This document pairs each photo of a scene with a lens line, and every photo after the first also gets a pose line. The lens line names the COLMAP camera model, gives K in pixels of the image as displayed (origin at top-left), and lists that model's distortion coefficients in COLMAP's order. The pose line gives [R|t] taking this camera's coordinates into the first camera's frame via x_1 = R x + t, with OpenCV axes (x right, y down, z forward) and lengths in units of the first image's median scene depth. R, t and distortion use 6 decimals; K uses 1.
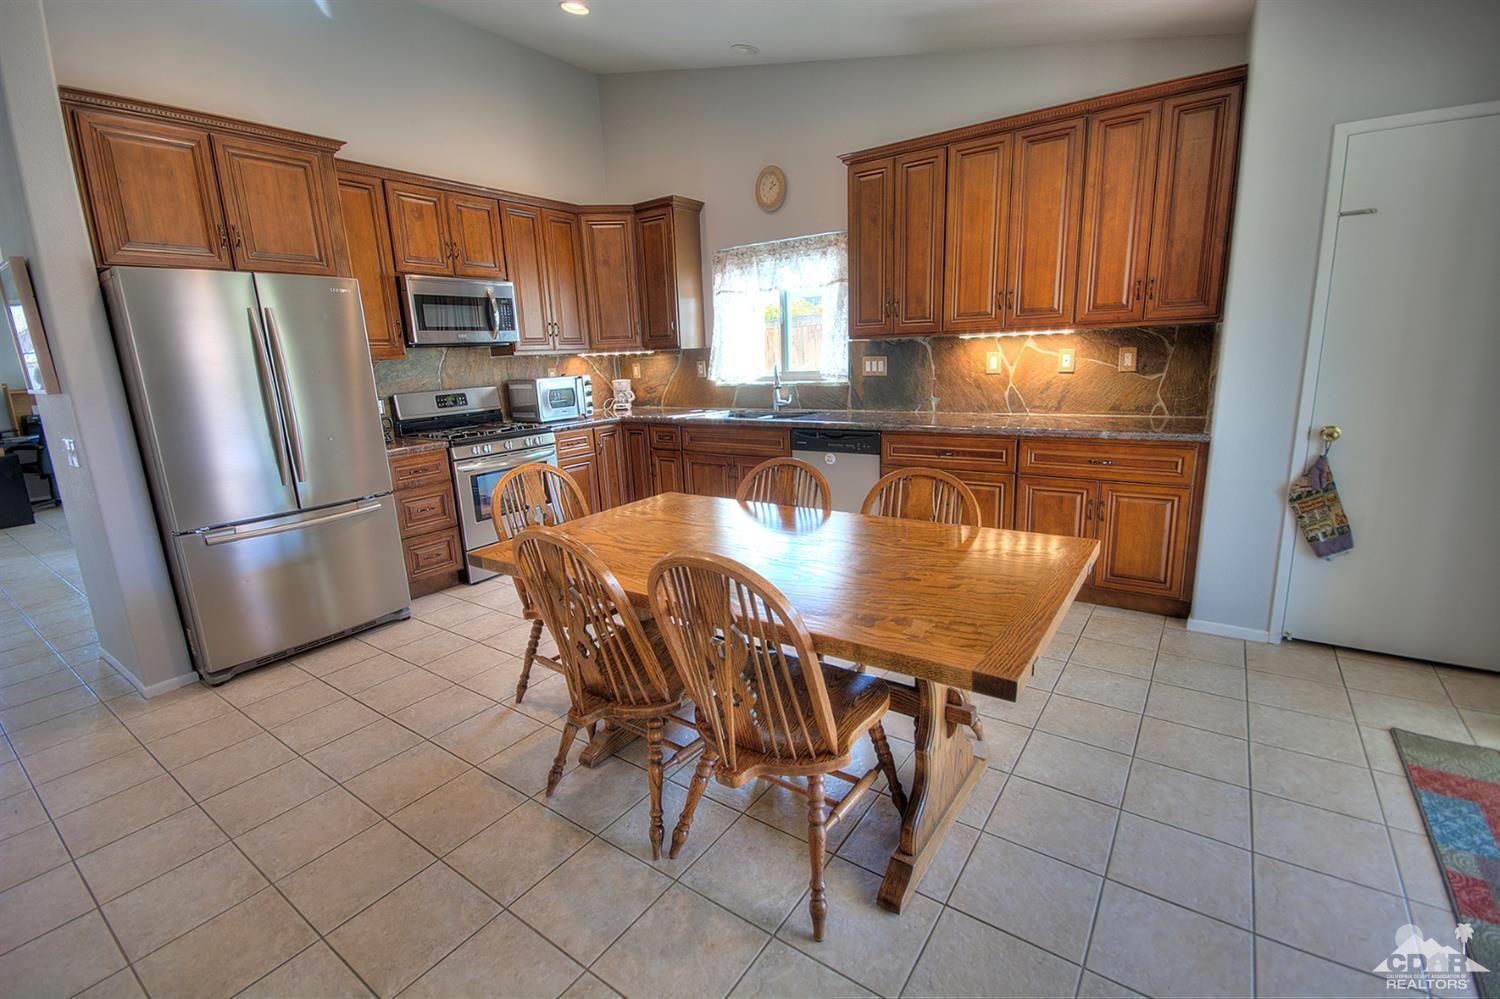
lens RADIAL K [[662.5, 0, 737.6], [0, 662.5, 499.6], [0, 0, 1]] dist [0.002249, -0.000013]
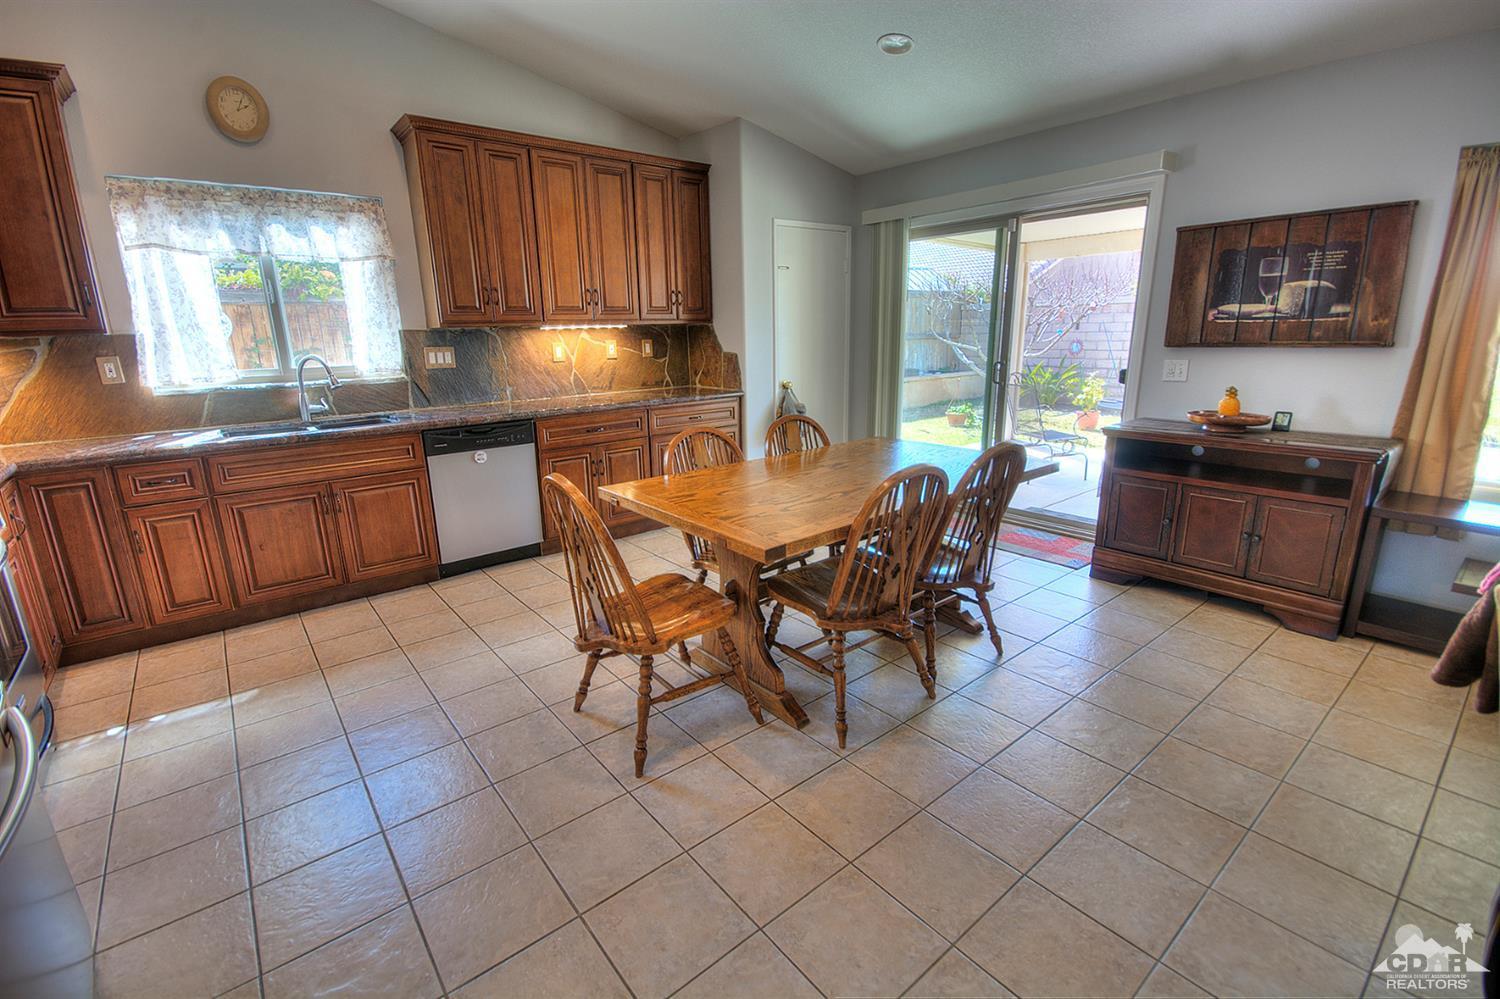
lens RADIAL K [[662.5, 0, 737.6], [0, 662.5, 499.6], [0, 0, 1]] dist [0.002249, -0.000013]
pose [[0.263755, -0.209194, 0.941632, -0.655589], [0.220115, 0.963496, 0.152396, -0.068179], [-0.939139, 0.167073, 0.300173, 0.412342]]
